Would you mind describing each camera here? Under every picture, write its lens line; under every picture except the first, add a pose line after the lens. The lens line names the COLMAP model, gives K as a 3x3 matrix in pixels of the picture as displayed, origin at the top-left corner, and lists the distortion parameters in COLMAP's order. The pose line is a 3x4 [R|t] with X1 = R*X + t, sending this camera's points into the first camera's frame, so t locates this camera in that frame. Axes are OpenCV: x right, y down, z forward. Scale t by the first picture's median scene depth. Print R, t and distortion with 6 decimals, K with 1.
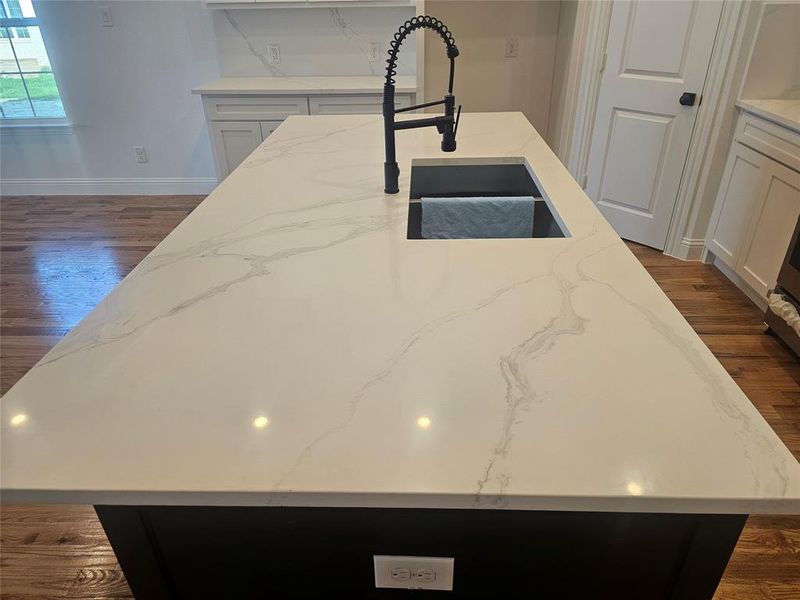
lens RADIAL K [[536.9, 0, 398.9], [0, 536.9, 302.2], [0, 0, 1]] dist [0.072908, -0.078110]
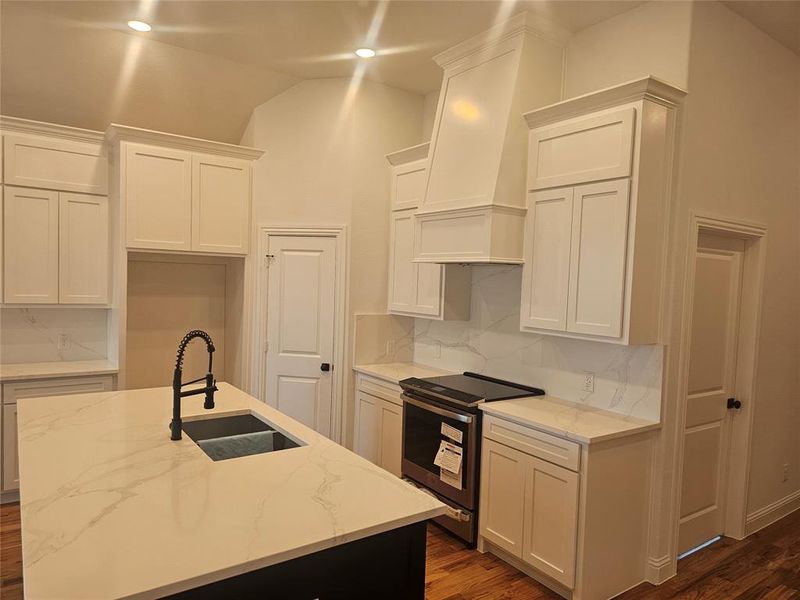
lens RADIAL K [[536.9, 0, 398.9], [0, 536.9, 302.2], [0, 0, 1]] dist [0.072908, -0.078110]
pose [[0.793486, 0.022044, 0.608189, -0.416067], [0.260791, 0.890625, -0.372527, 0.155252], [-0.549880, 0.454205, 0.700950, -0.477482]]
